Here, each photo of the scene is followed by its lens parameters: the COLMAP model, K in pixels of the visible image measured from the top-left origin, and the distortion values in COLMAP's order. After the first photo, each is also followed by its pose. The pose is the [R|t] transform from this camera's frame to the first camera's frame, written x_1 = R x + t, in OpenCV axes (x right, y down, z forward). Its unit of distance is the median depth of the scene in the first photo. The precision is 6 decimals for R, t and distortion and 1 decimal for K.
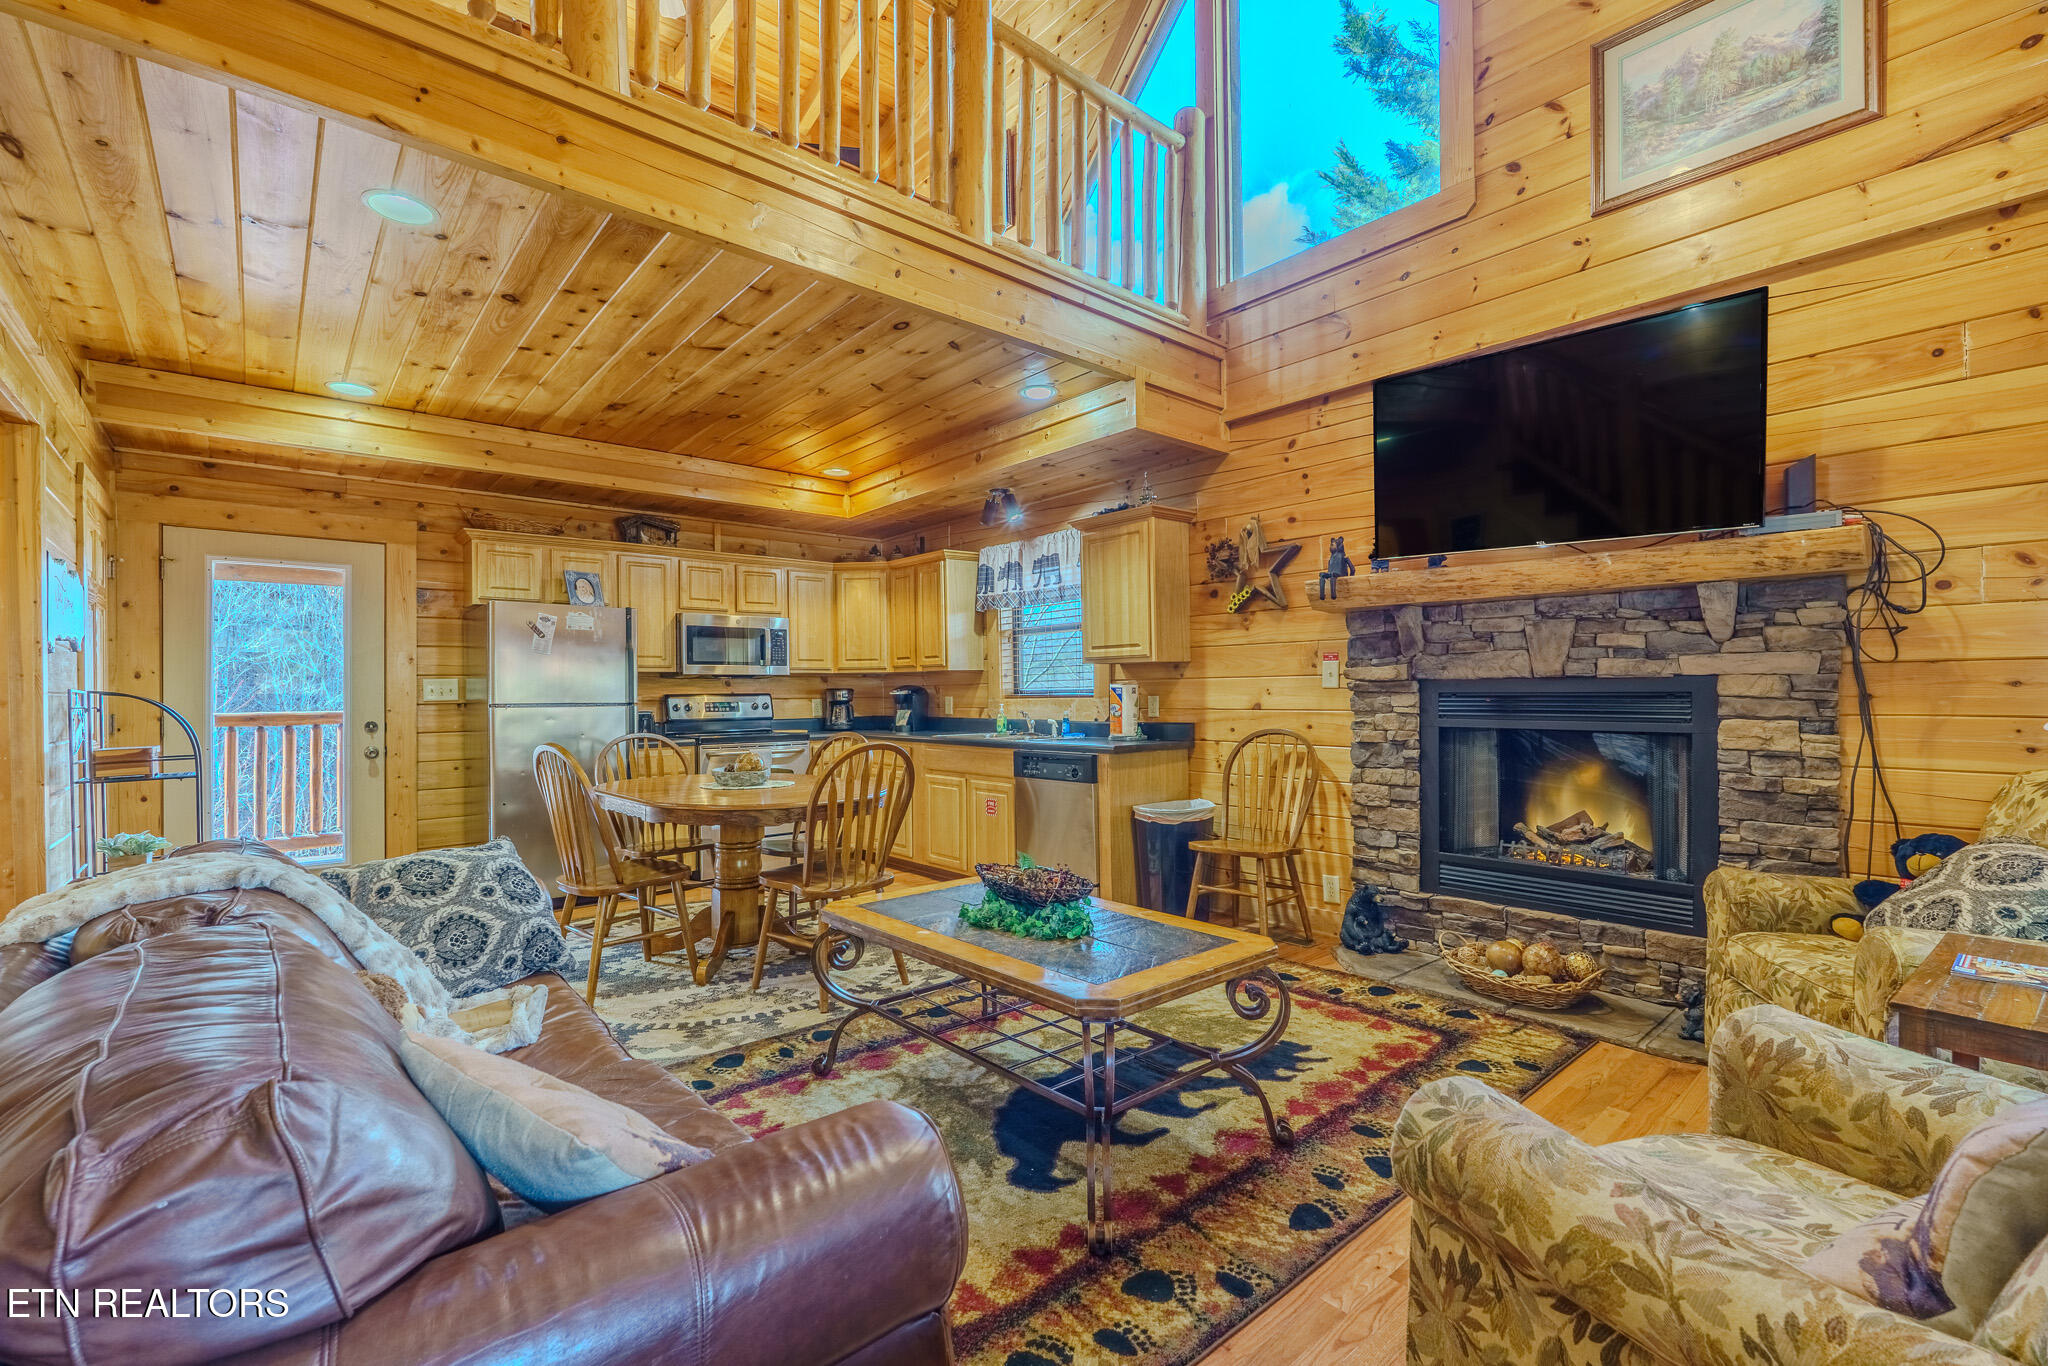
lens RADIAL K [[893.1, 0, 1020.9], [0, 893.1, 689.4], [0, 0, 1]] dist [-0.009848, 0.002191]
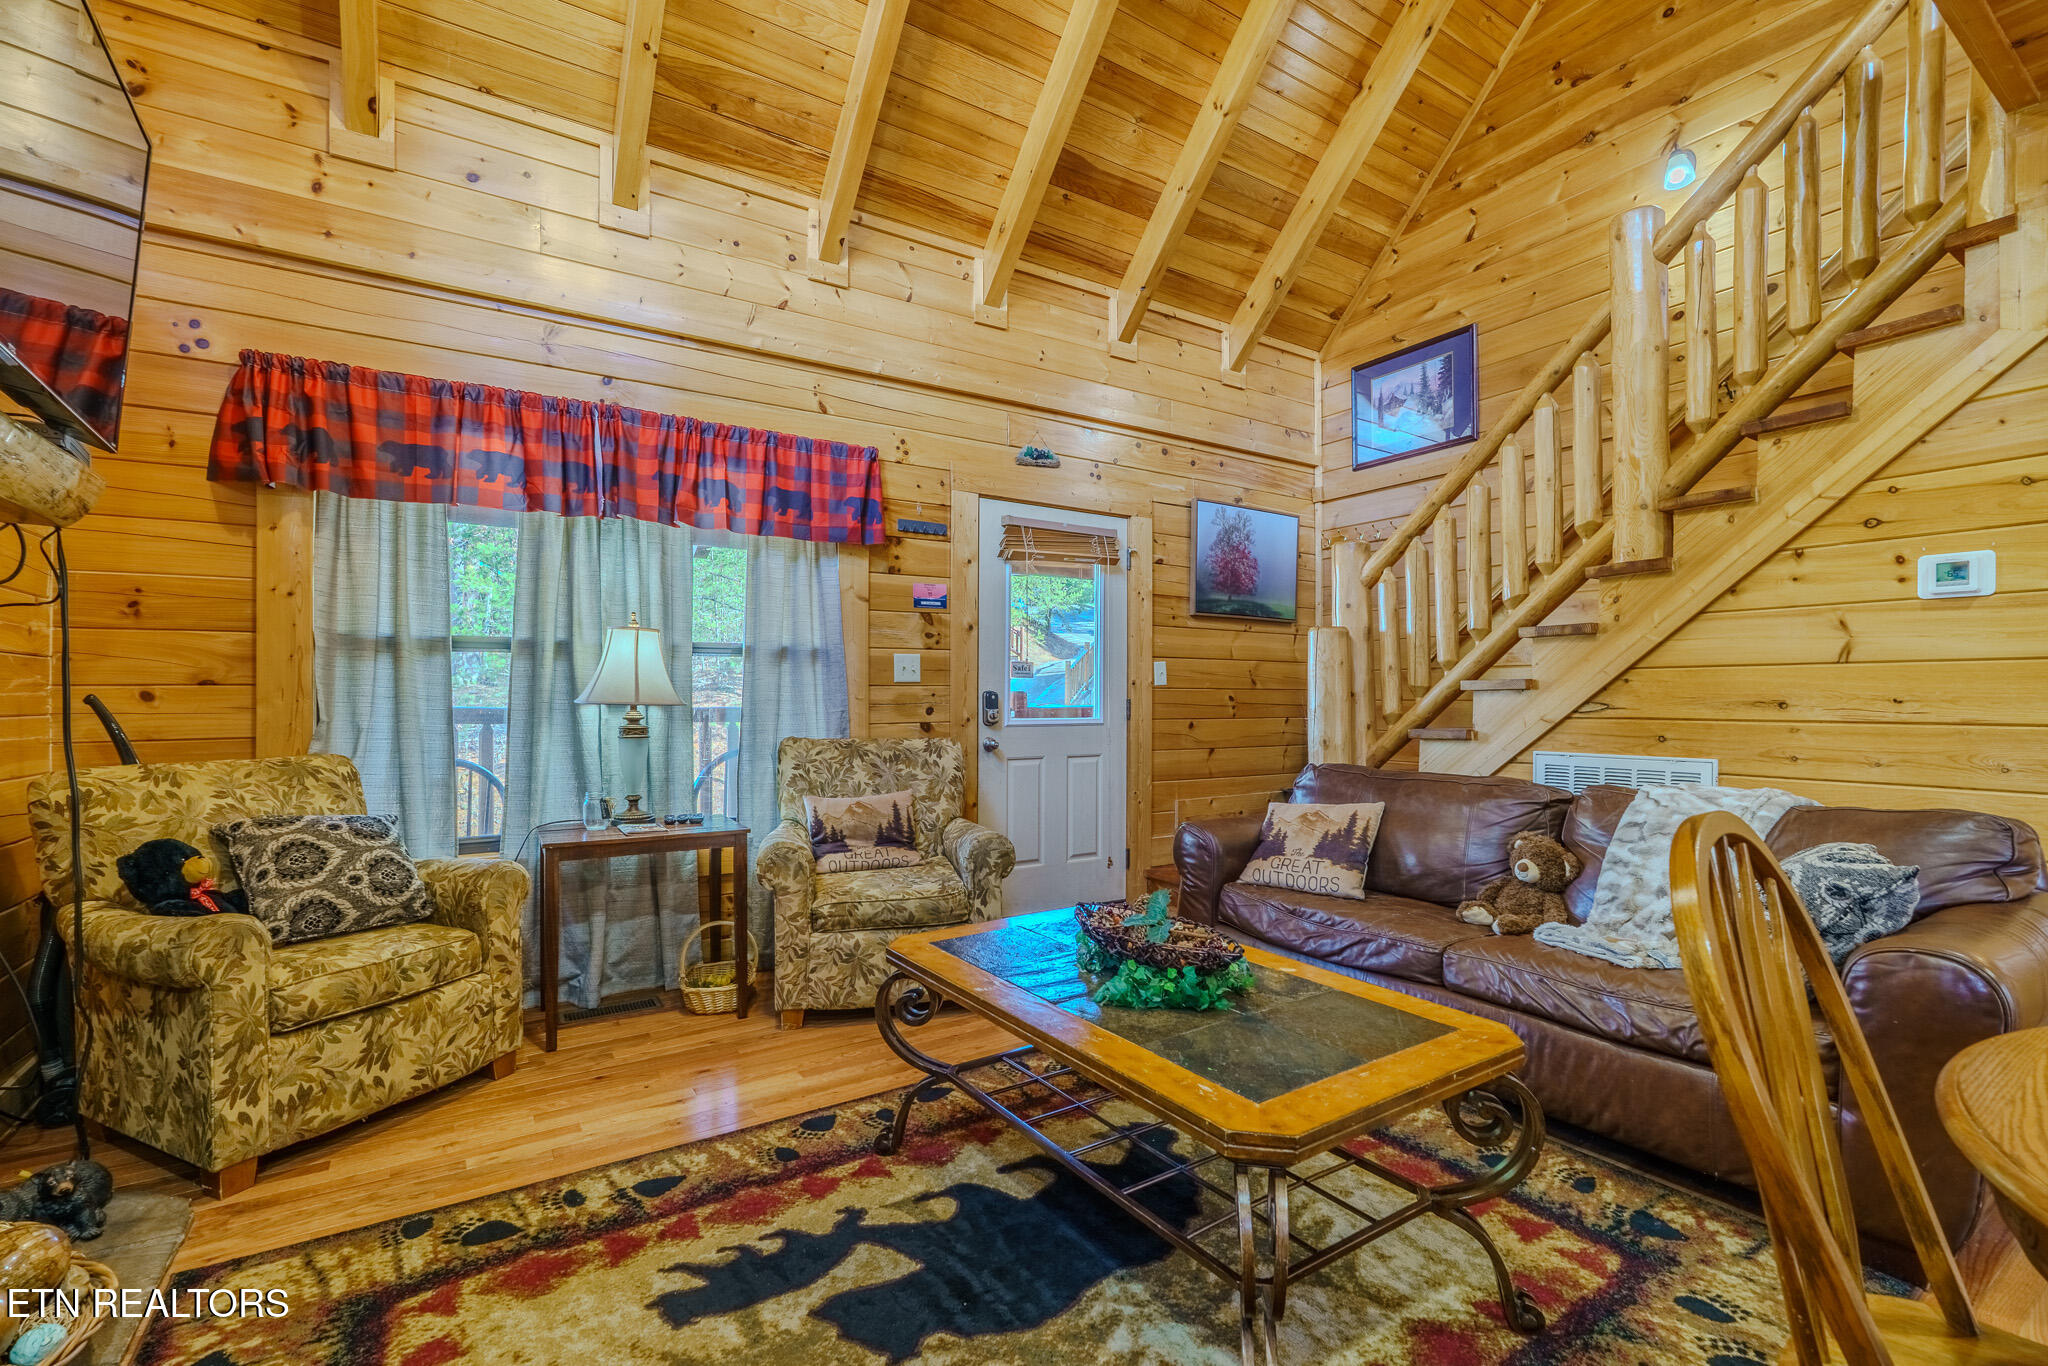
lens RADIAL K [[893.1, 0, 1020.9], [0, 893.1, 689.4], [0, 0, 1]] dist [-0.009848, 0.002191]
pose [[-0.990702, 0.015176, 0.135198, 0.009314], [0.013708, 0.999837, -0.011780, 0.016794], [-0.135355, -0.009817, -0.990749, 1.011435]]
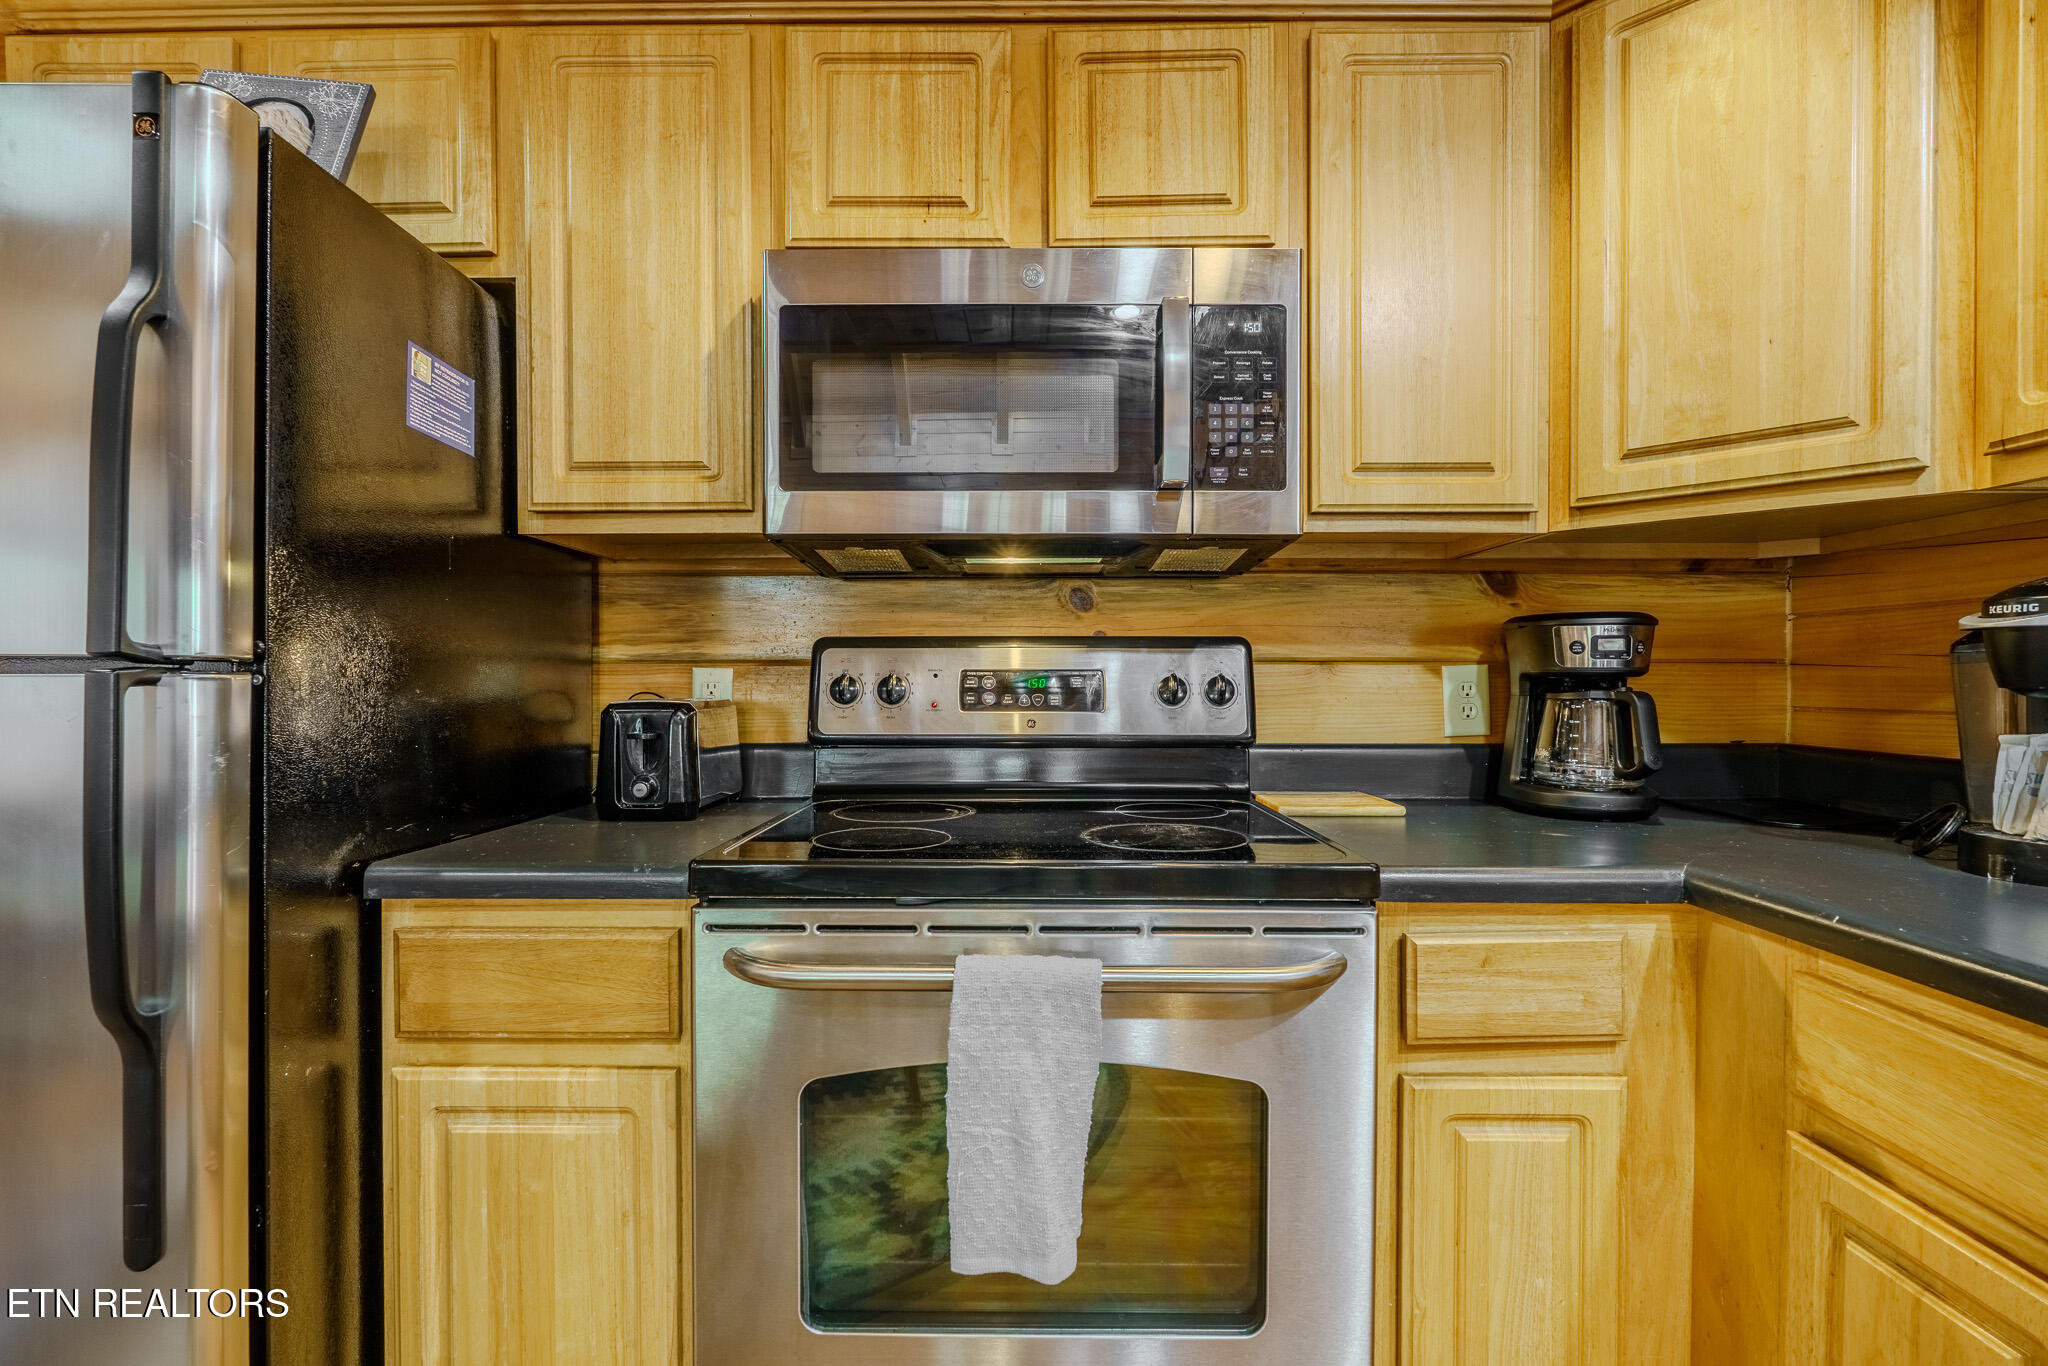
lens RADIAL K [[893.1, 0, 1020.9], [0, 893.1, 689.4], [0, 0, 1]] dist [-0.009848, 0.002191]
pose [[0.749640, 0.019314, -0.661564, -0.249757], [-0.005131, 0.999714, 0.023372, 0.019581], [0.661826, -0.014126, 0.749524, 1.162891]]
